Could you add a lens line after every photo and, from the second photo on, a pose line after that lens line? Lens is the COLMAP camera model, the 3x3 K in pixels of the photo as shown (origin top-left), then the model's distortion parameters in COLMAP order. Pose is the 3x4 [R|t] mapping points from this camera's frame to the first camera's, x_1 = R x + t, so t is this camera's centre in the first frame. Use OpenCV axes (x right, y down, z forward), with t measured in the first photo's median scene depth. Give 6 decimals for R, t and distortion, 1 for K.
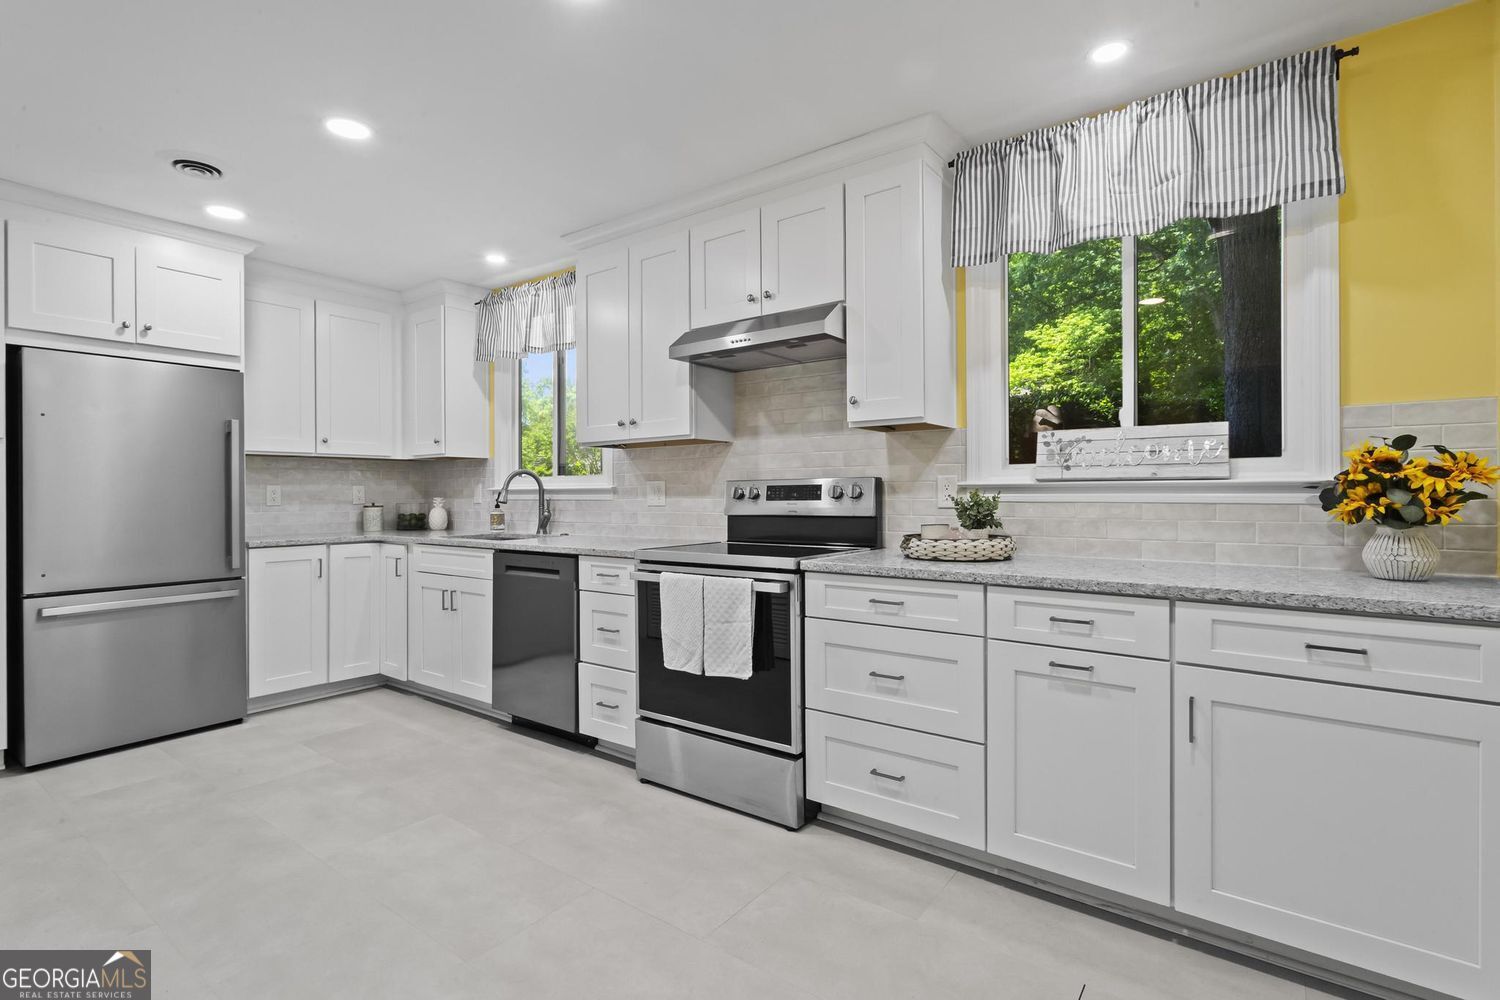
lens RADIAL K [[724.2, 0, 740.0], [0, 724.2, 491.7], [0, 0, 1]] dist [-0.001684, 0.002189]
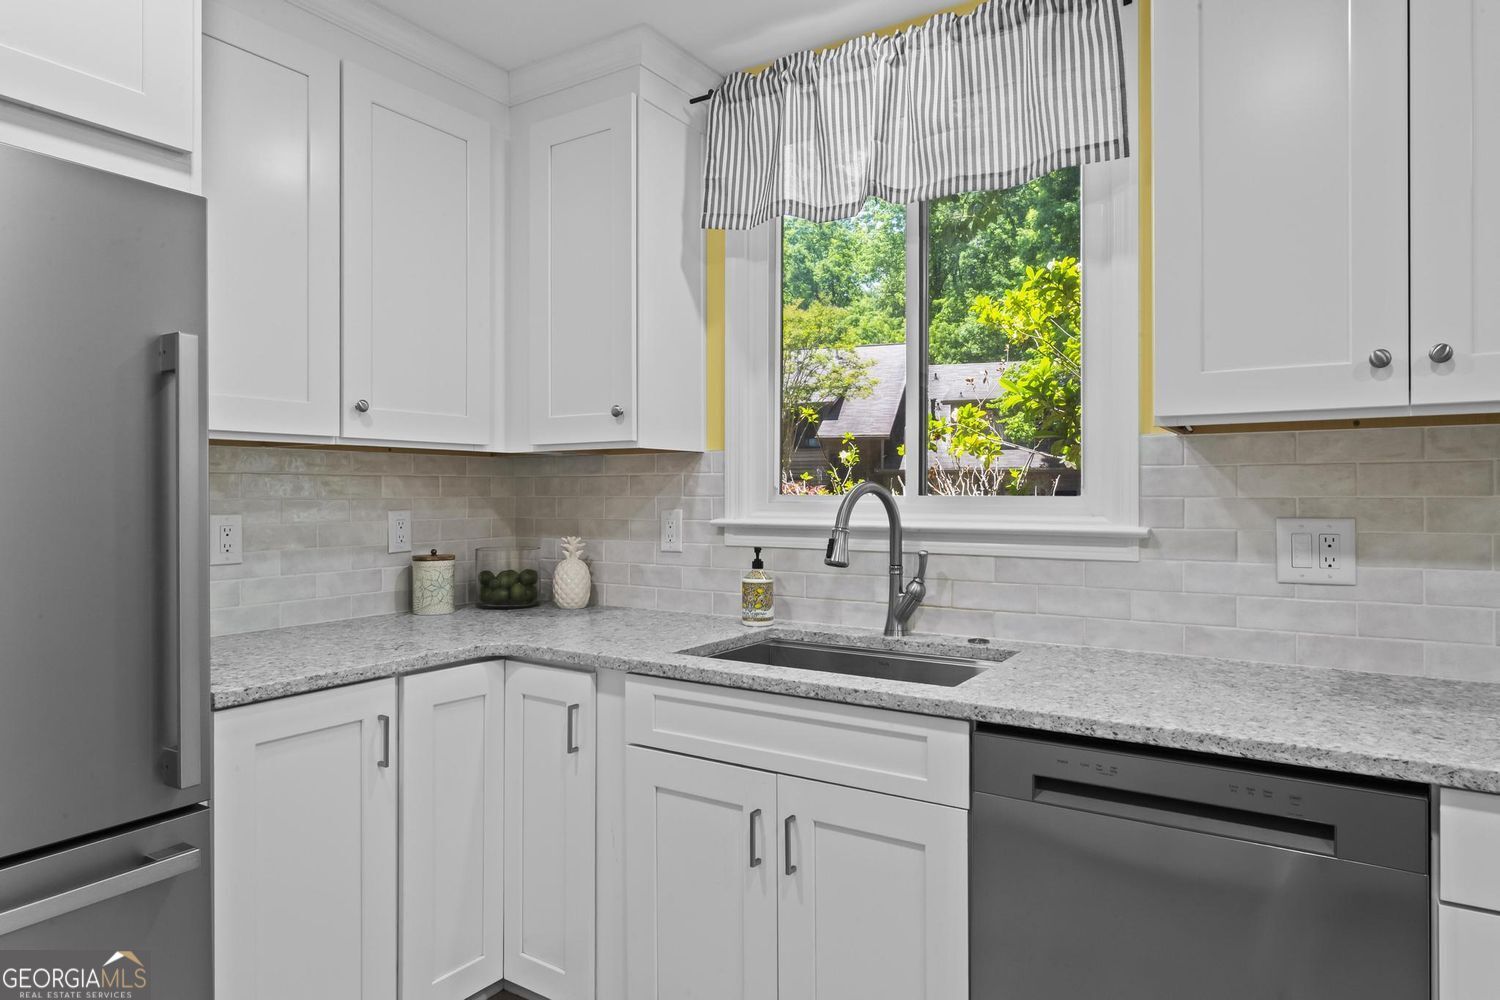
lens RADIAL K [[916.4, 0, 759.8], [0, 916.4, 494.4], [0, 0, 1]] dist [-0.013459, 0.003129]
pose [[0.997203, 0.004409, 0.074605, -0.515913], [-0.004756, 0.999979, 0.004476, -0.032984], [-0.074583, -0.004818, 0.997203, 0.625091]]
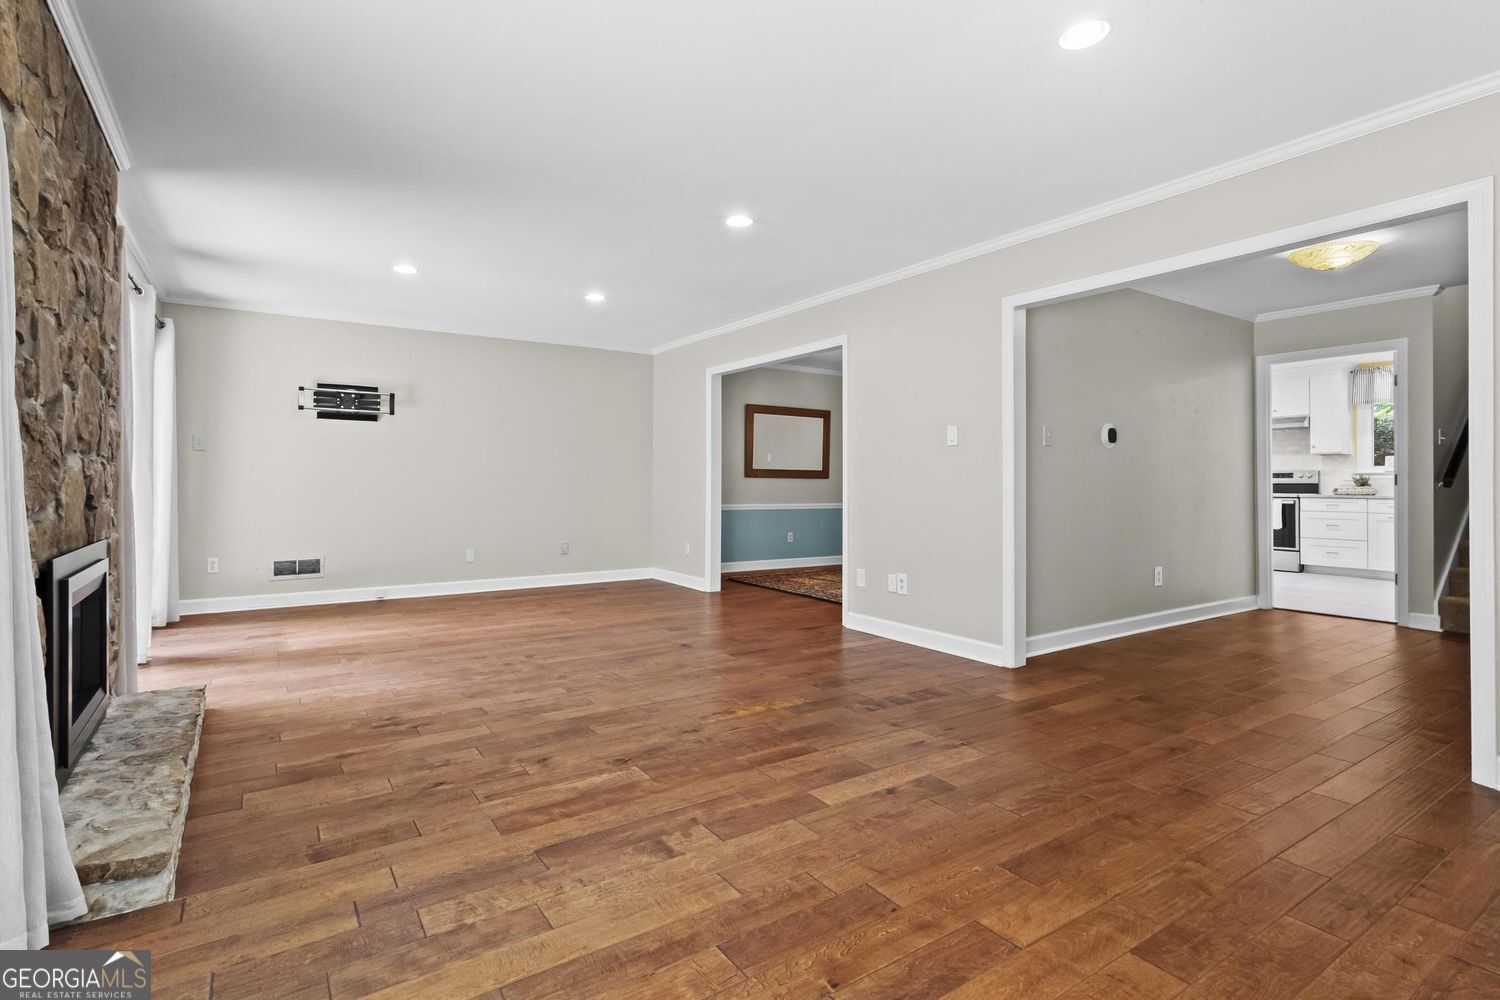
lens RADIAL K [[724.2, 0, 728.3], [0, 724.2, 479.3], [0, 0, 1]] dist [-0.001684, 0.002189]
pose [[0.937298, 0.003794, -0.348509, -0.932692], [-0.007314, 0.999935, -0.008783, 0.054275], [0.348453, 0.010781, 0.937264, -2.347657]]
